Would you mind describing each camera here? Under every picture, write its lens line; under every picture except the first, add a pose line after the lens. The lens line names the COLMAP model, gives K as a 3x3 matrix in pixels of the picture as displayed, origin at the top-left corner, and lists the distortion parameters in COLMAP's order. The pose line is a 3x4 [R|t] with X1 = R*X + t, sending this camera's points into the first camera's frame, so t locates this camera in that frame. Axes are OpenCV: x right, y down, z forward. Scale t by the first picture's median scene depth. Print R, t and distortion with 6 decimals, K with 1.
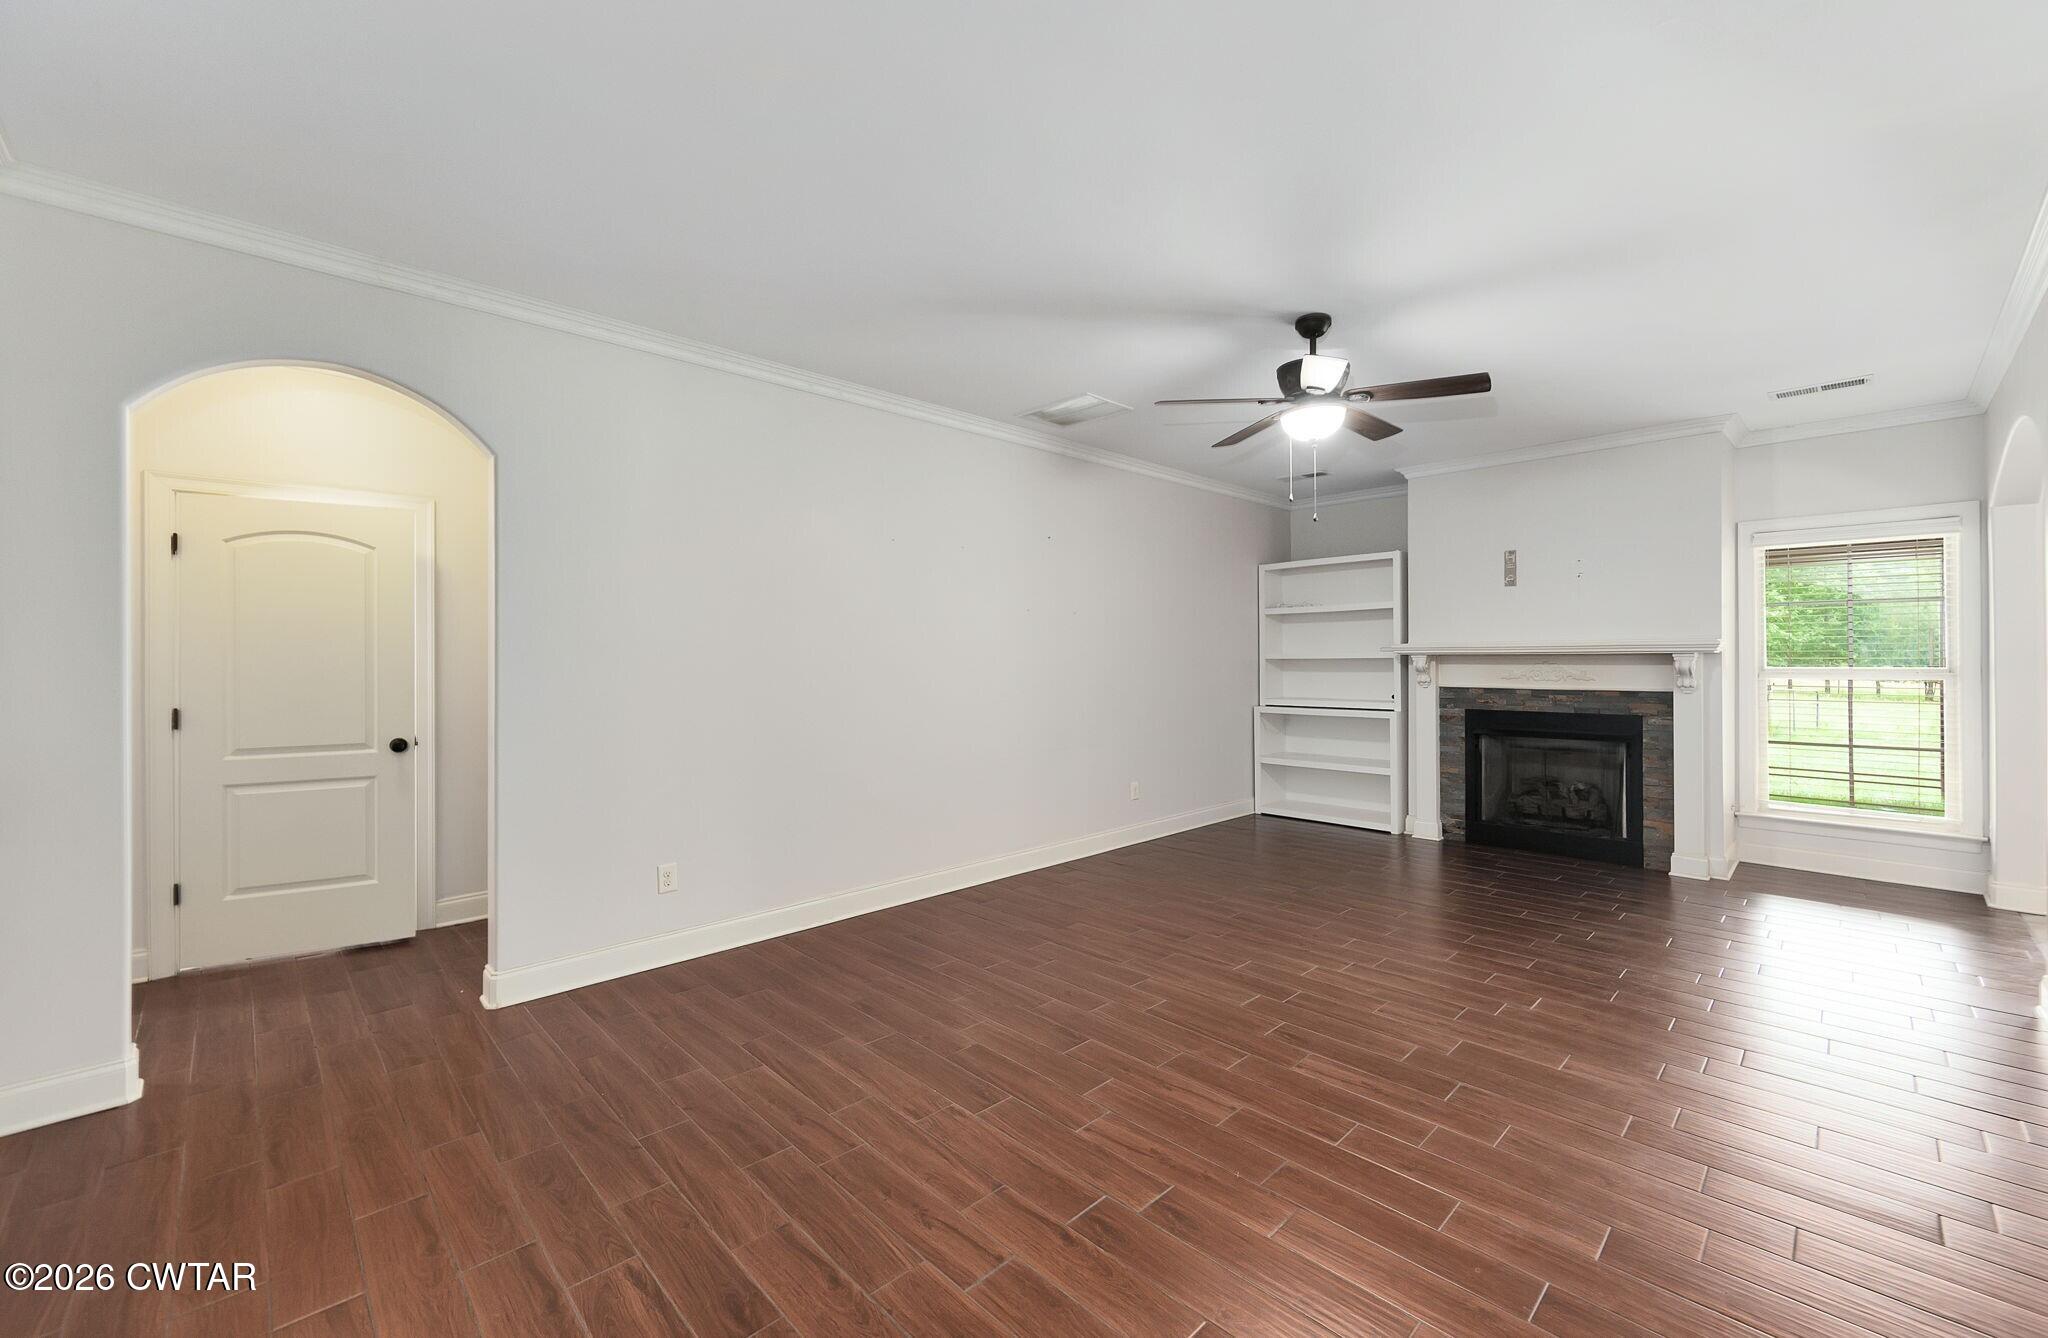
lens RADIAL K [[811.2, 0, 1063.9], [0, 811.2, 647.3], [0, 0, 1]] dist [-0.001092, -0.000170]
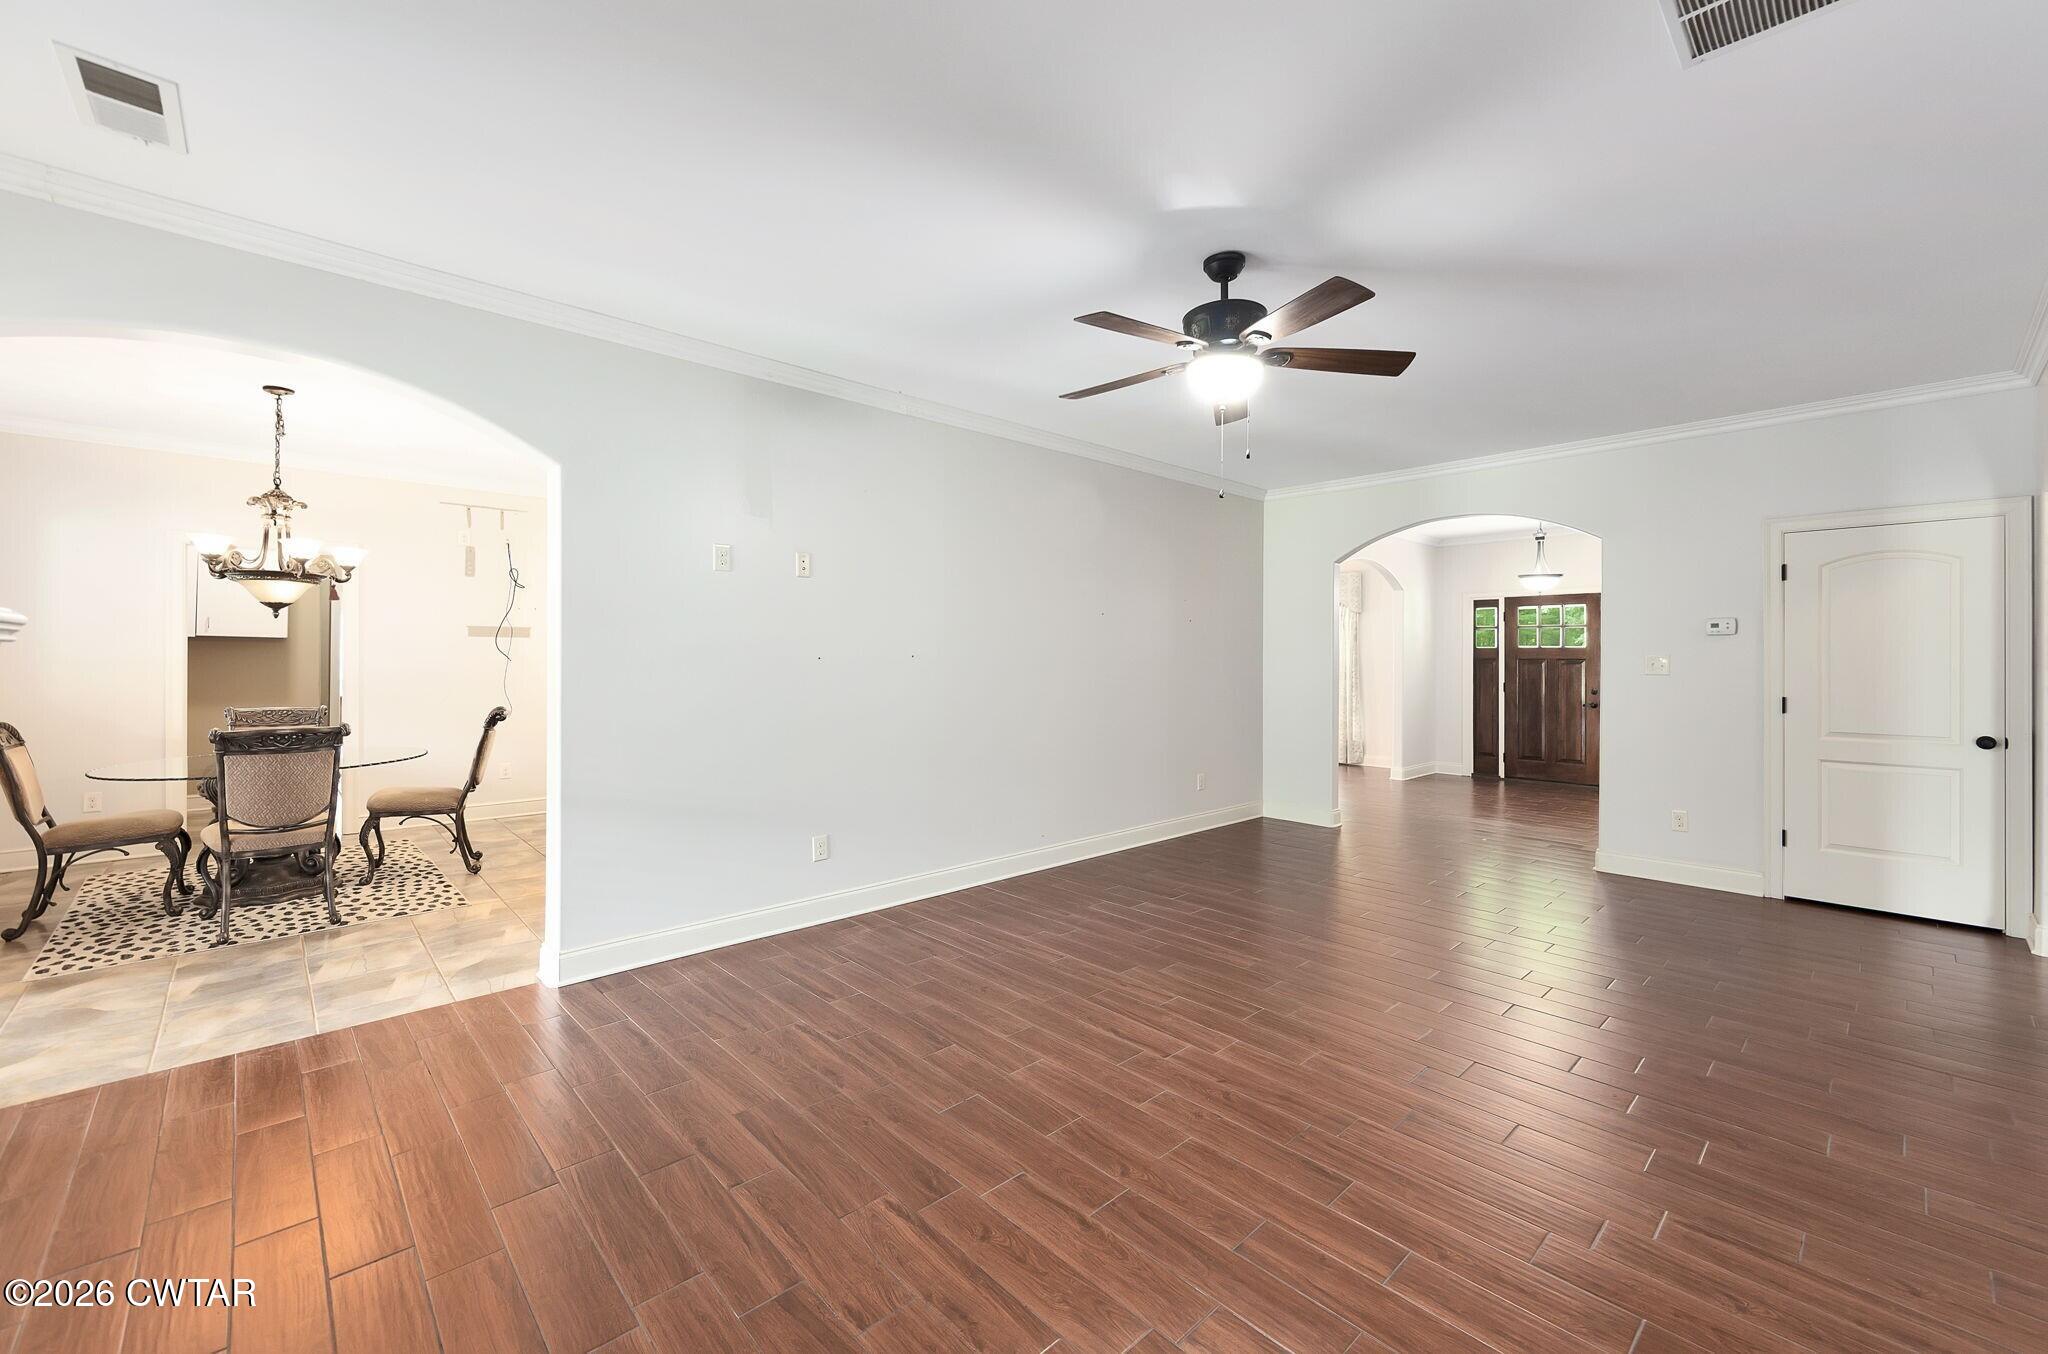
lens RADIAL K [[830.5, 0, 1027.9], [0, 830.5, 671.0], [0, 0, 1]] dist [0.000956, -0.000122]
pose [[-0.998719, -0.008882, 0.049822, 0.302374], [-0.008899, 0.999960, -0.000120, 0.013242], [-0.049819, -0.000563, -0.998758, 1.200997]]
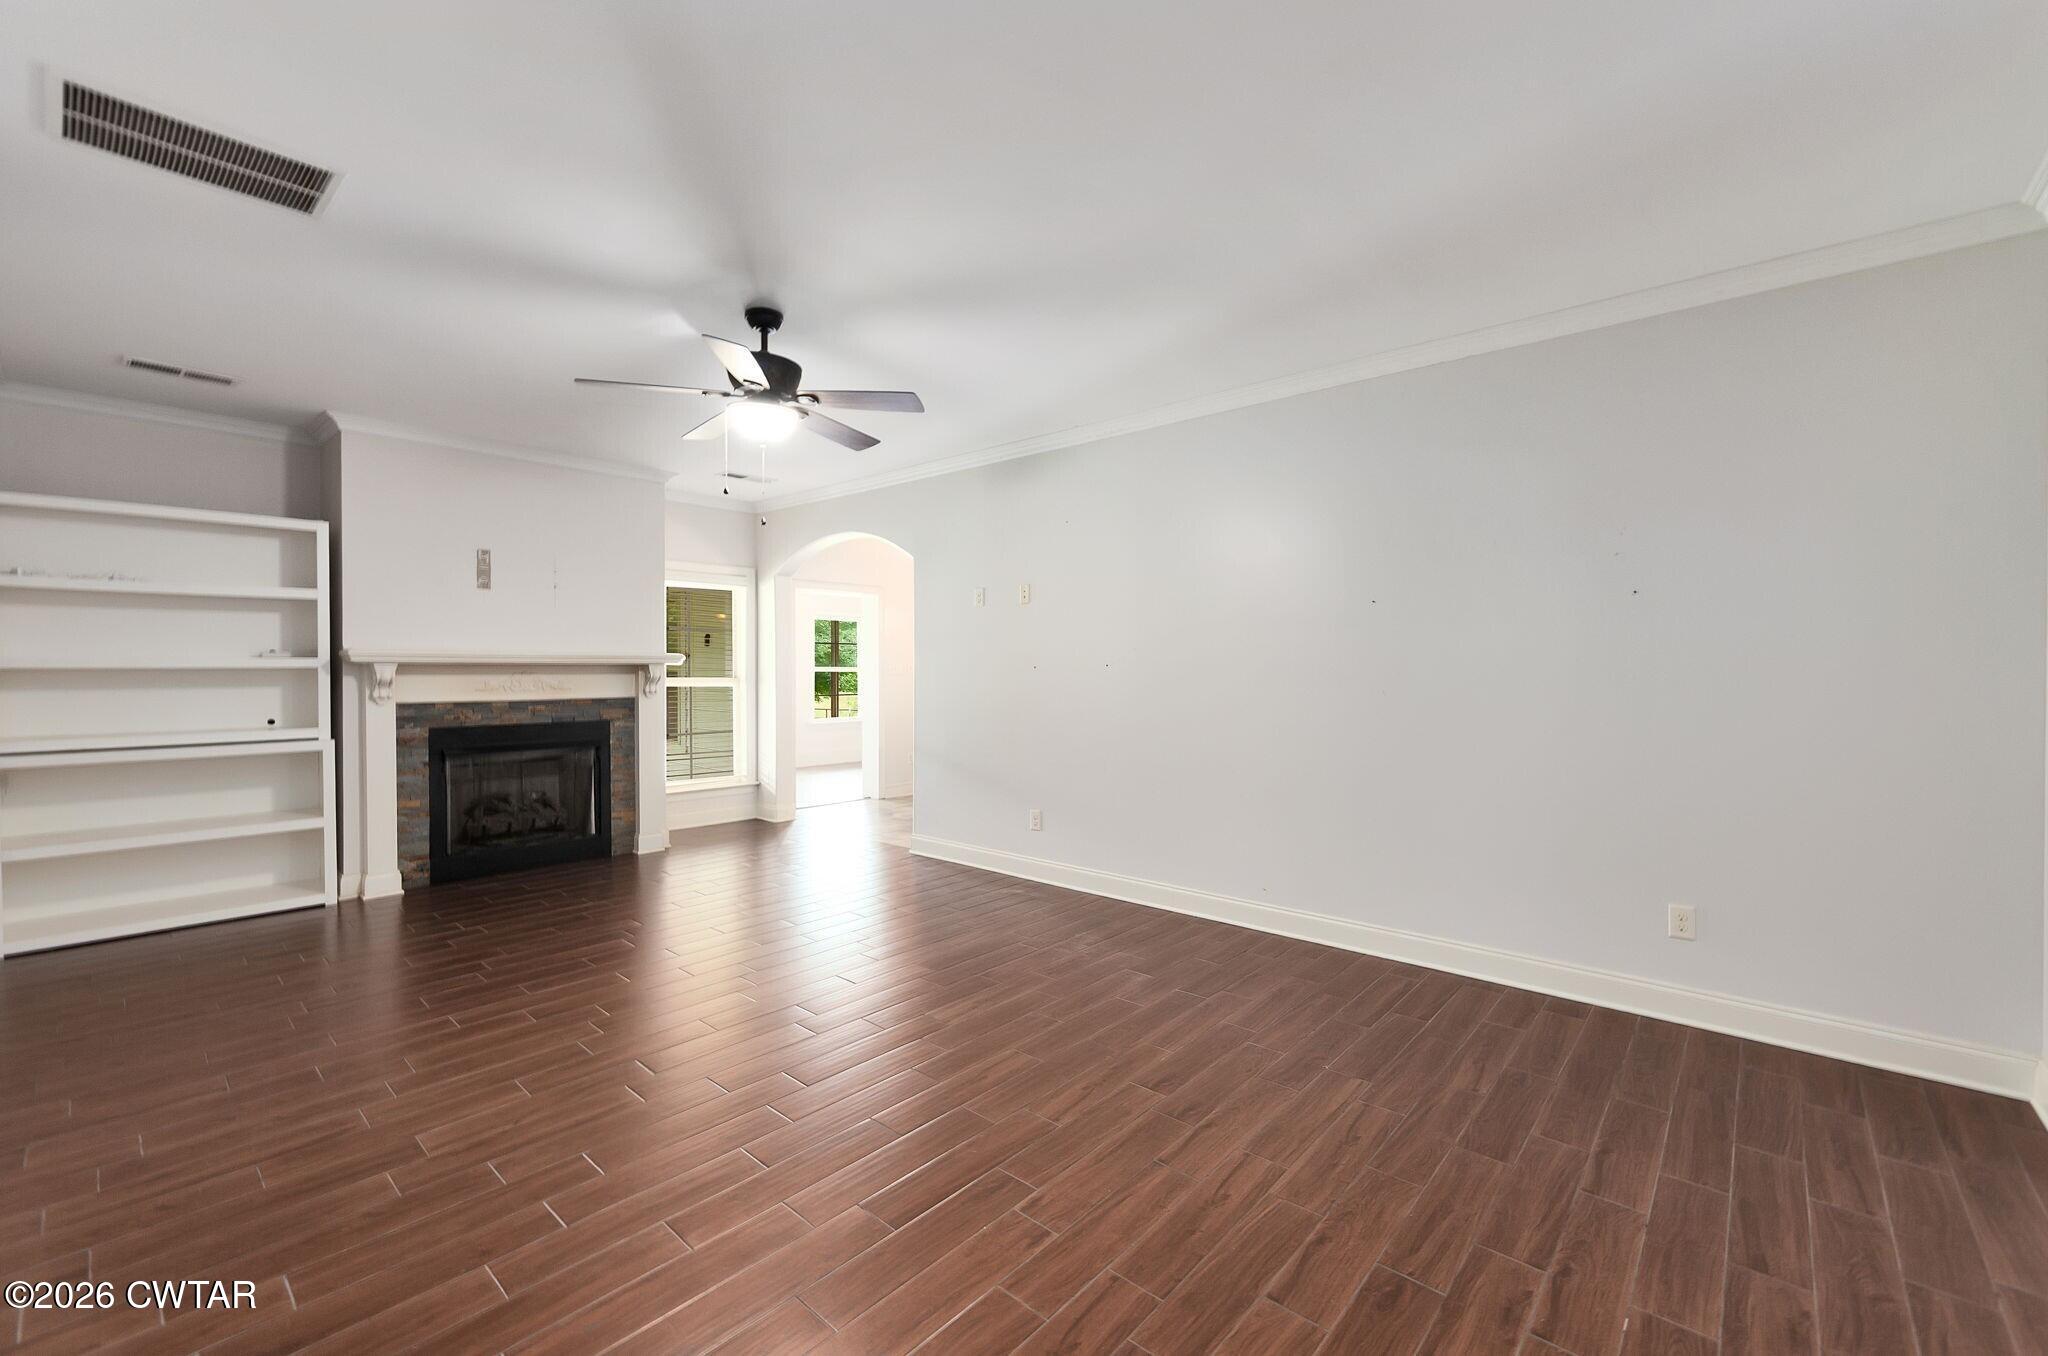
lens RADIAL K [[830.5, 0, 1027.9], [0, 830.5, 672.0], [0, 0, 1]] dist [0.000956, -0.000122]
pose [[-0.042495, -0.002509, 0.999094, -0.442221], [-0.014443, 0.999894, 0.001897, 0.007937], [-0.998992, -0.014349, -0.042526, 0.466470]]
